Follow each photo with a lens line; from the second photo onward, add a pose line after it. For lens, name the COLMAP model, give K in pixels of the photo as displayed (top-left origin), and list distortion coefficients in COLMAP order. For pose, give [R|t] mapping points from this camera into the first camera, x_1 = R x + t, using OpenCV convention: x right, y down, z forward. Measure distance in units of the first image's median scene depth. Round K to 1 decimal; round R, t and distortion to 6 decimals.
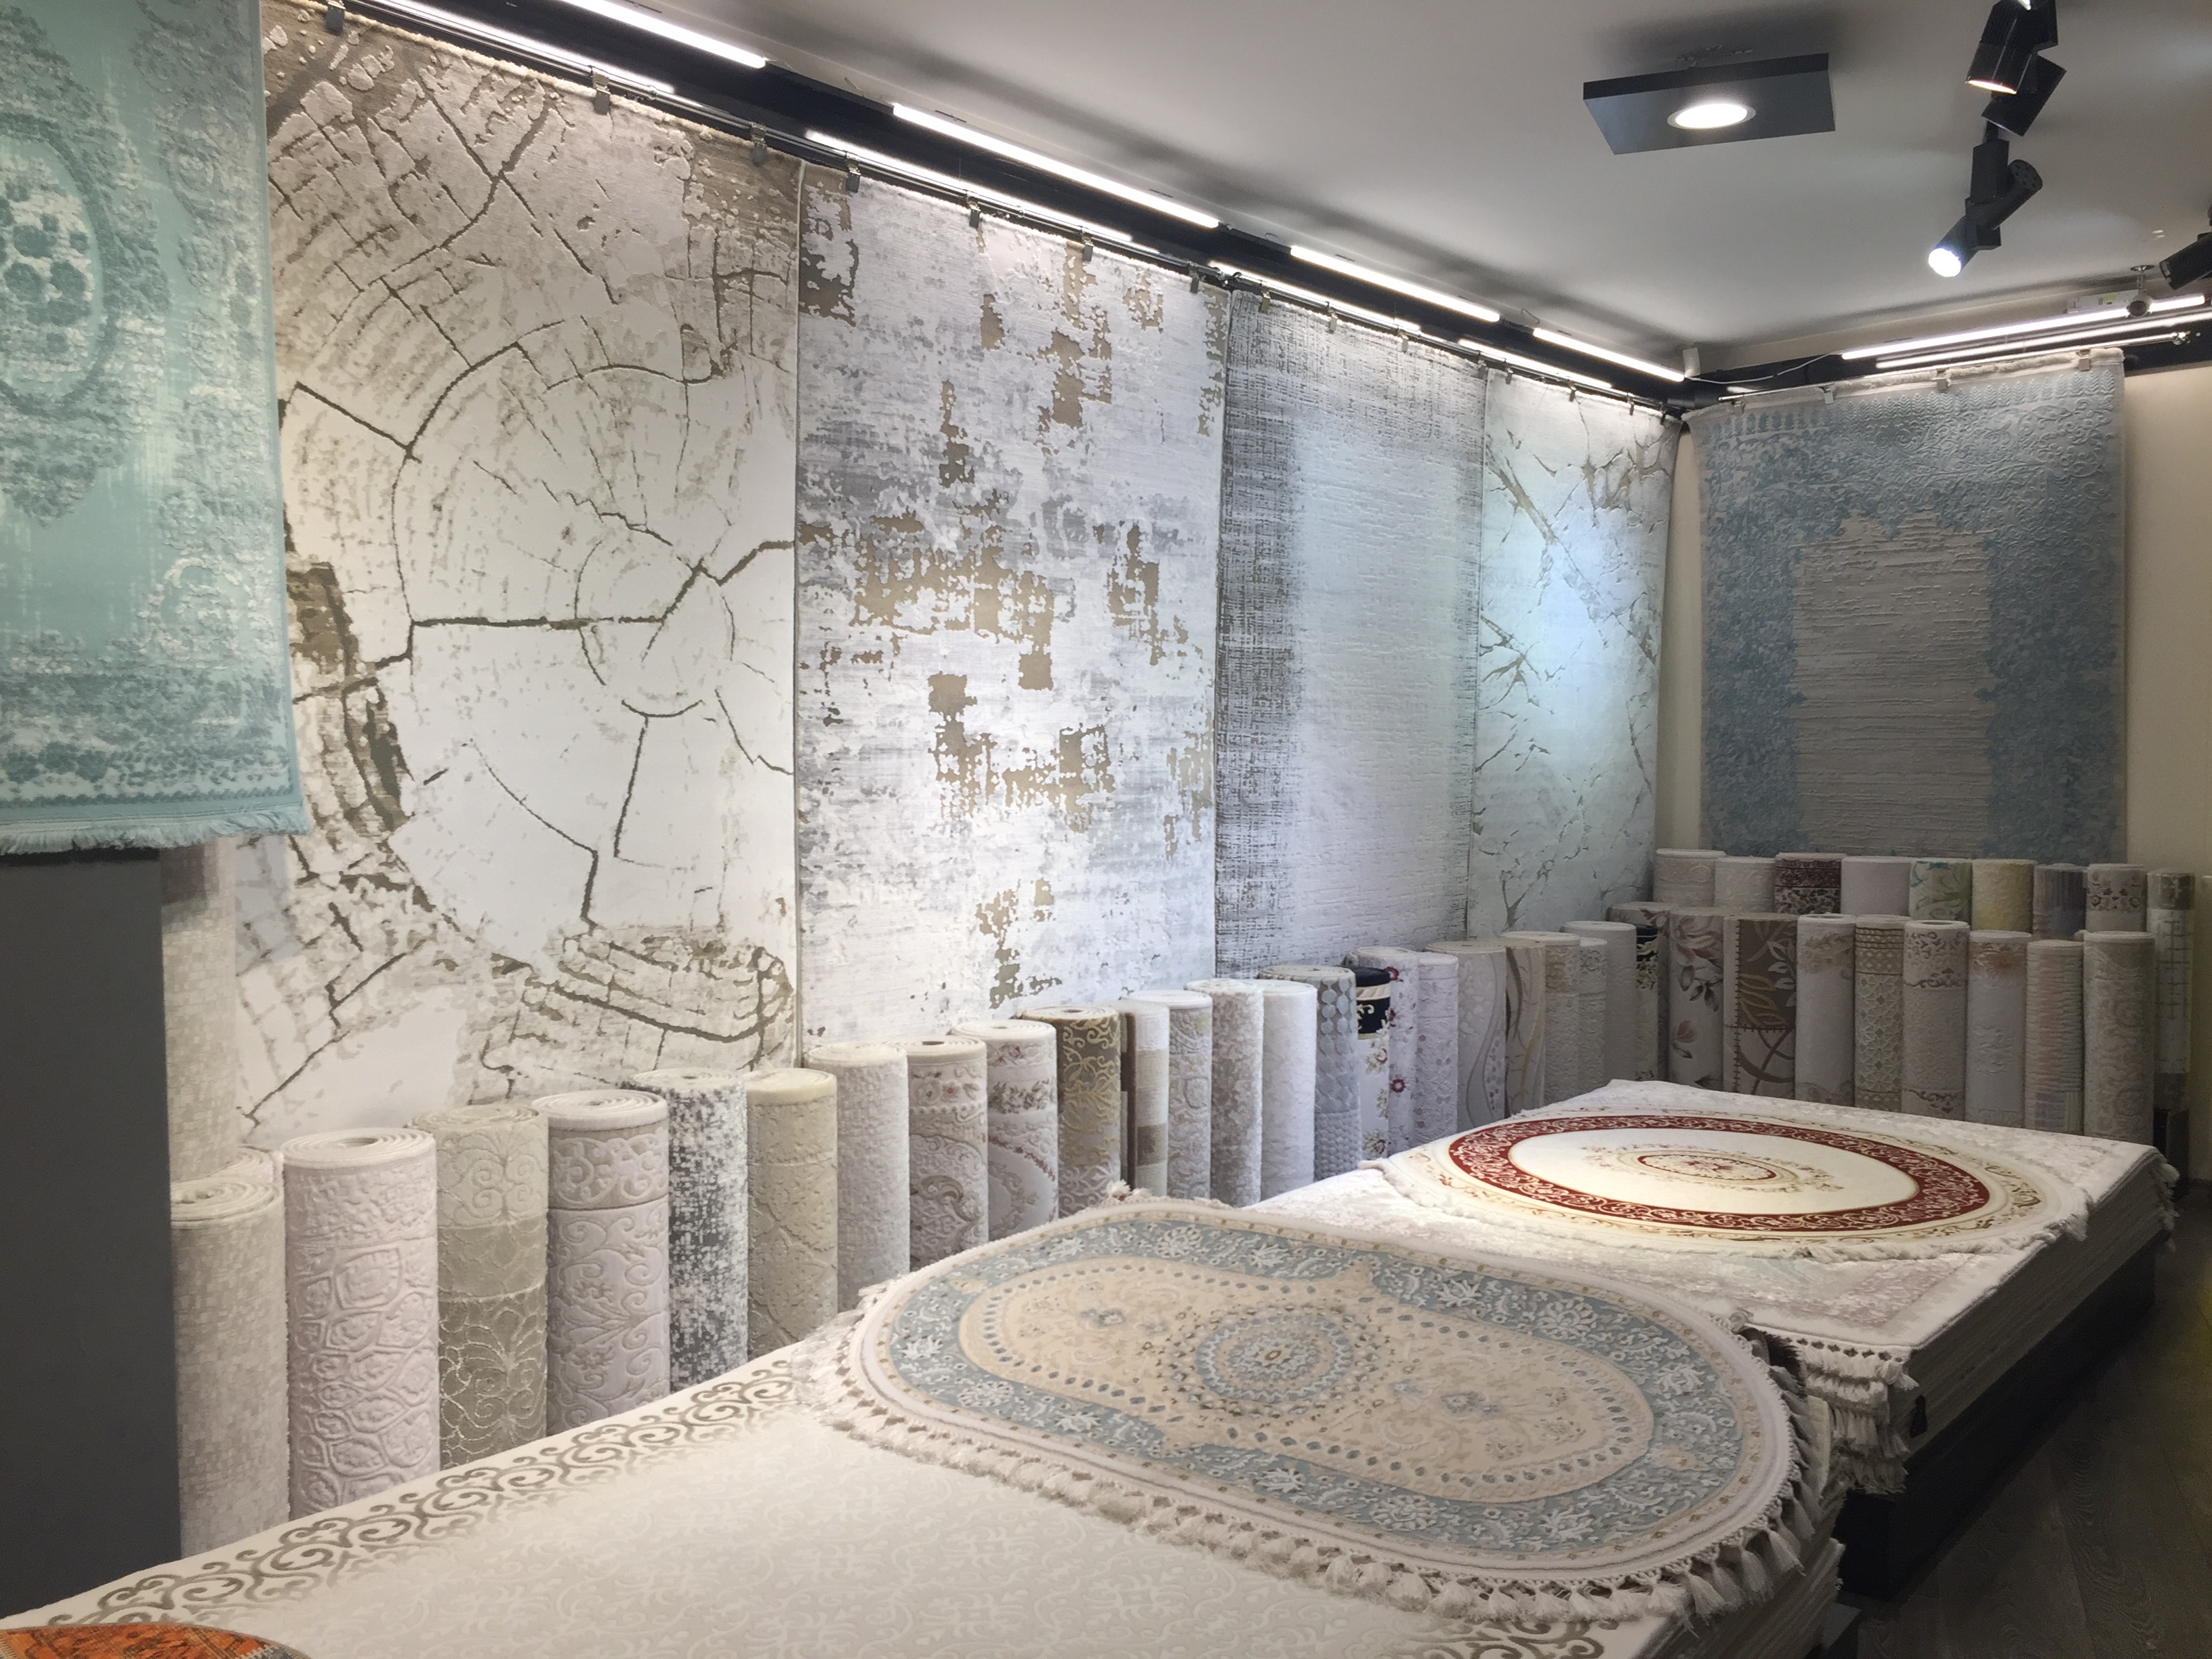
lens RADIAL K [[1904.5, 0, 1119.1], [0, 1904.5, 843.8], [0, 0, 1]] dist [0.079500, -0.074464]
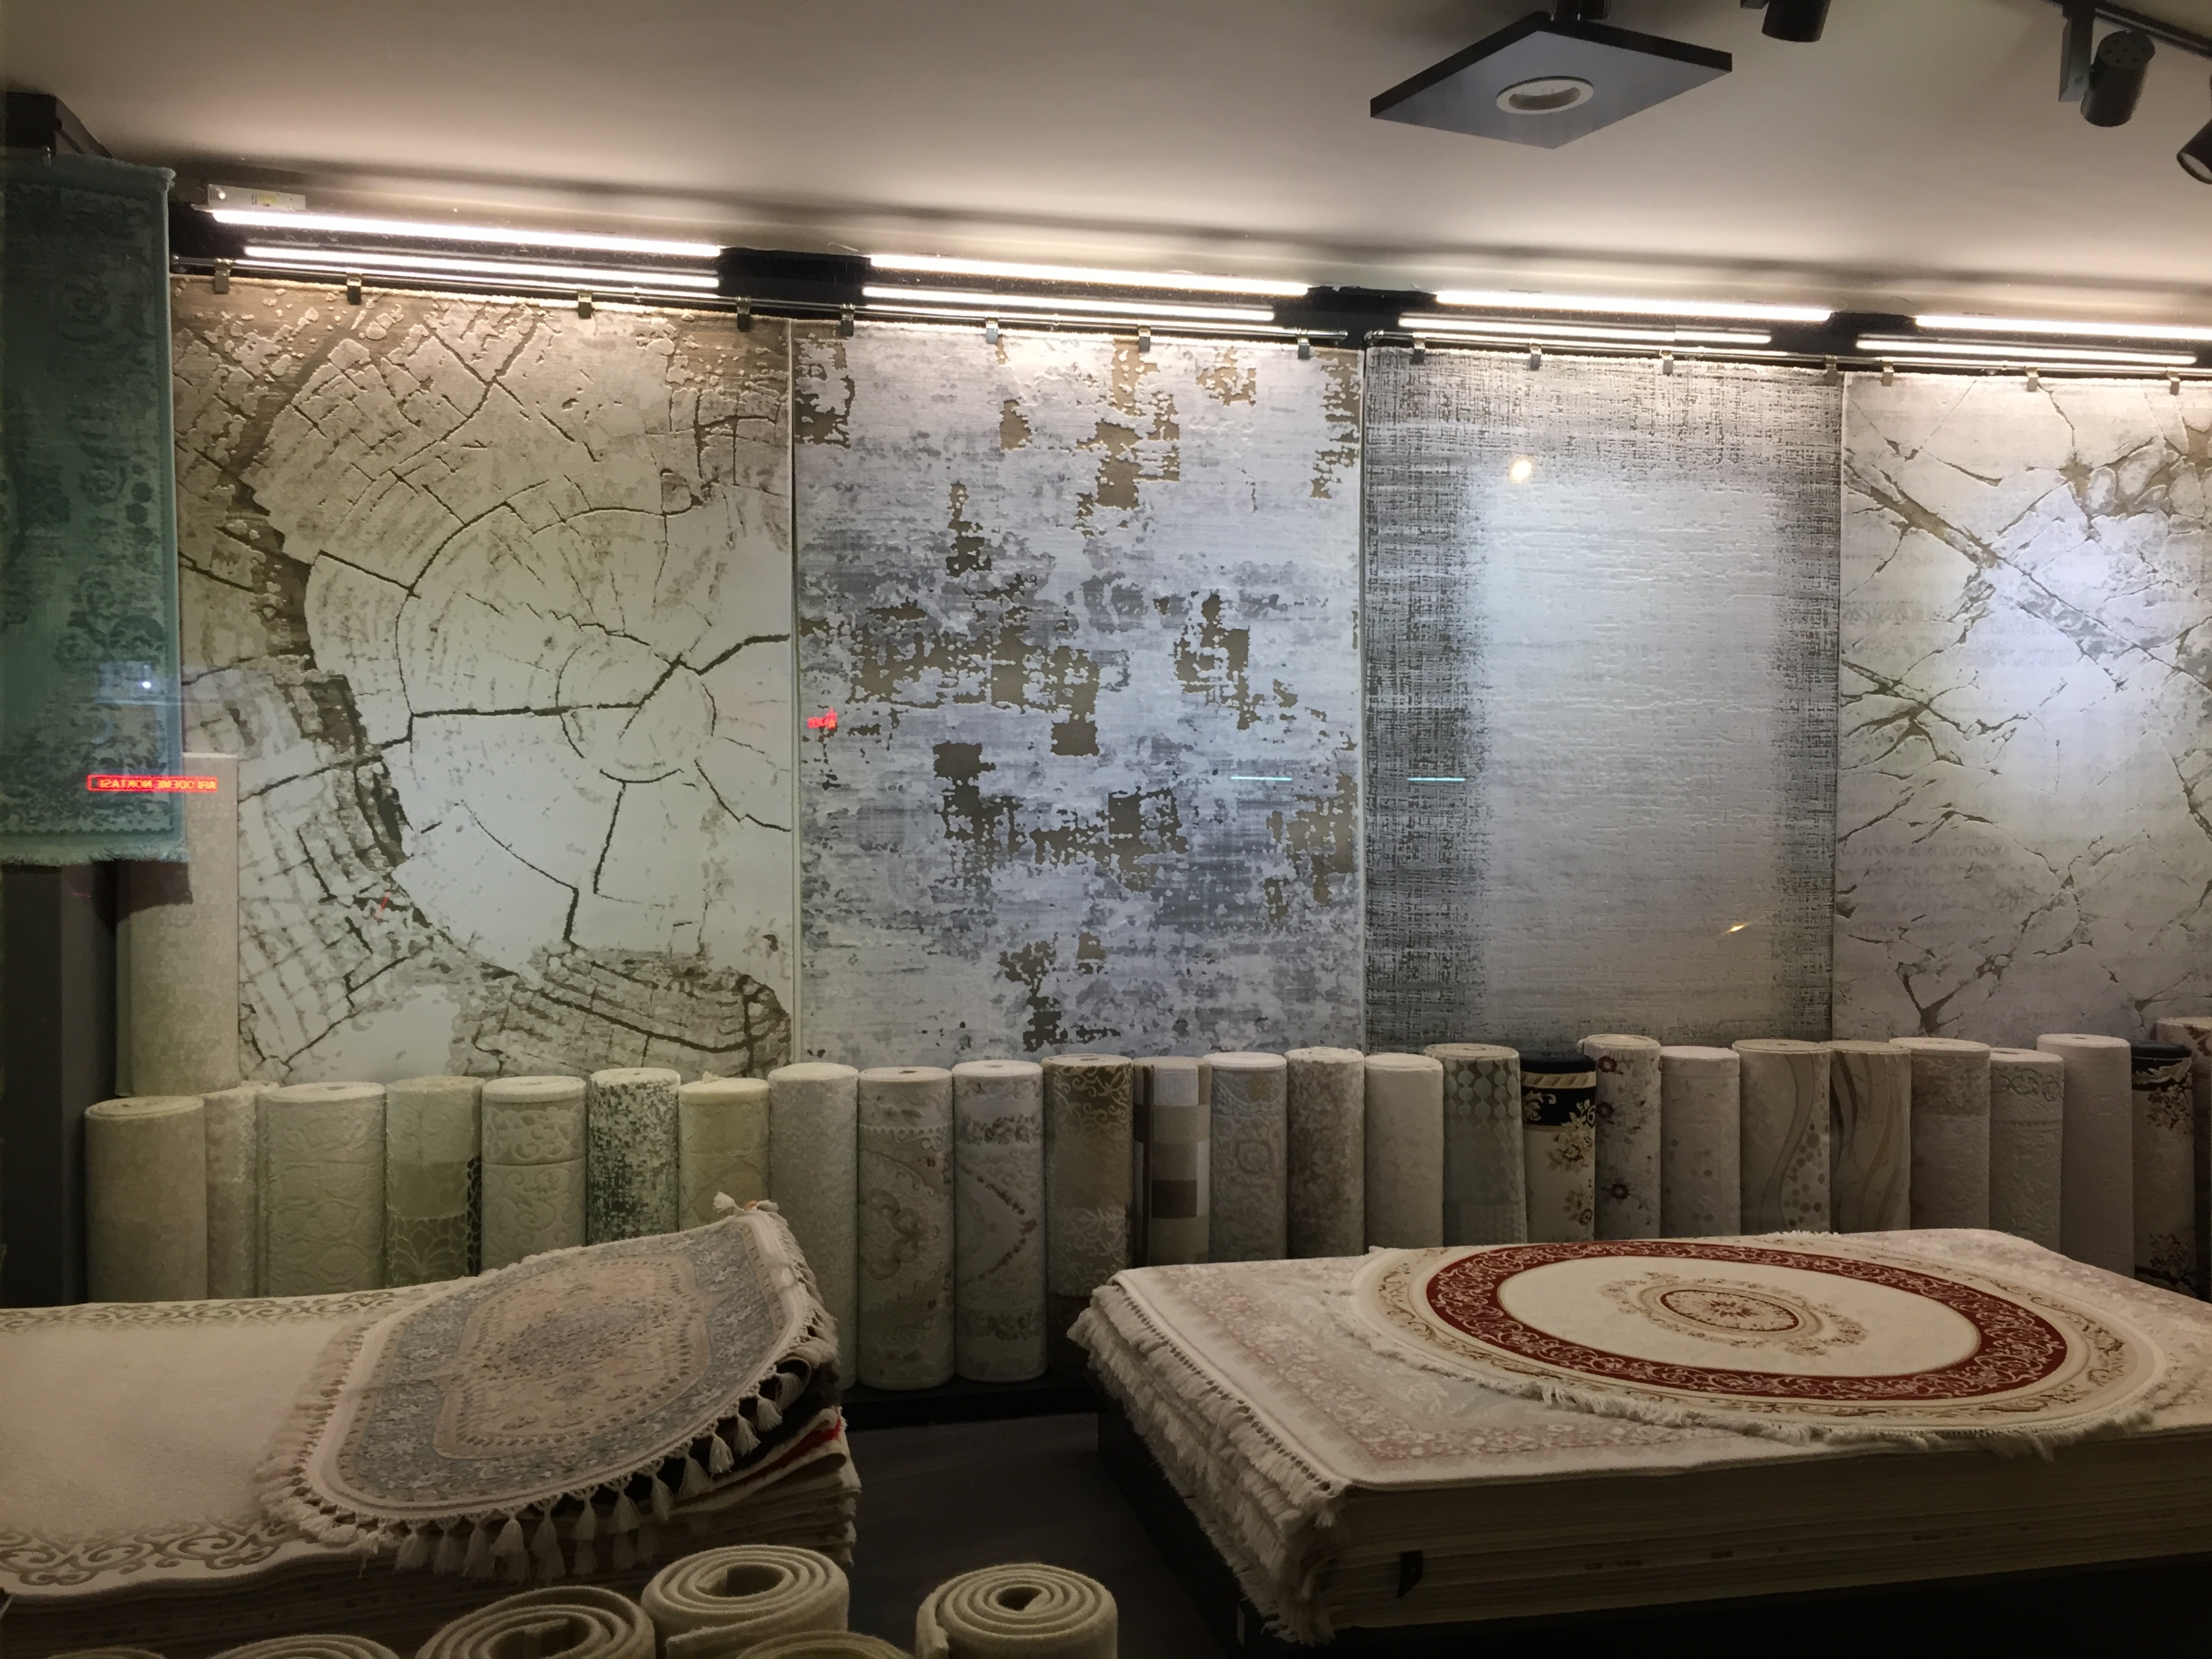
lens RADIAL K [[1904.5, 0, 1109.4], [0, 1904.5, 839.5], [0, 0, 1]] dist [0.079500, -0.074464]
pose [[0.783893, 0.004016, -0.620883, 0.713111], [-0.034549, 0.998712, -0.037160, 0.005871], [0.619934, 0.050580, 0.783022, 0.198605]]
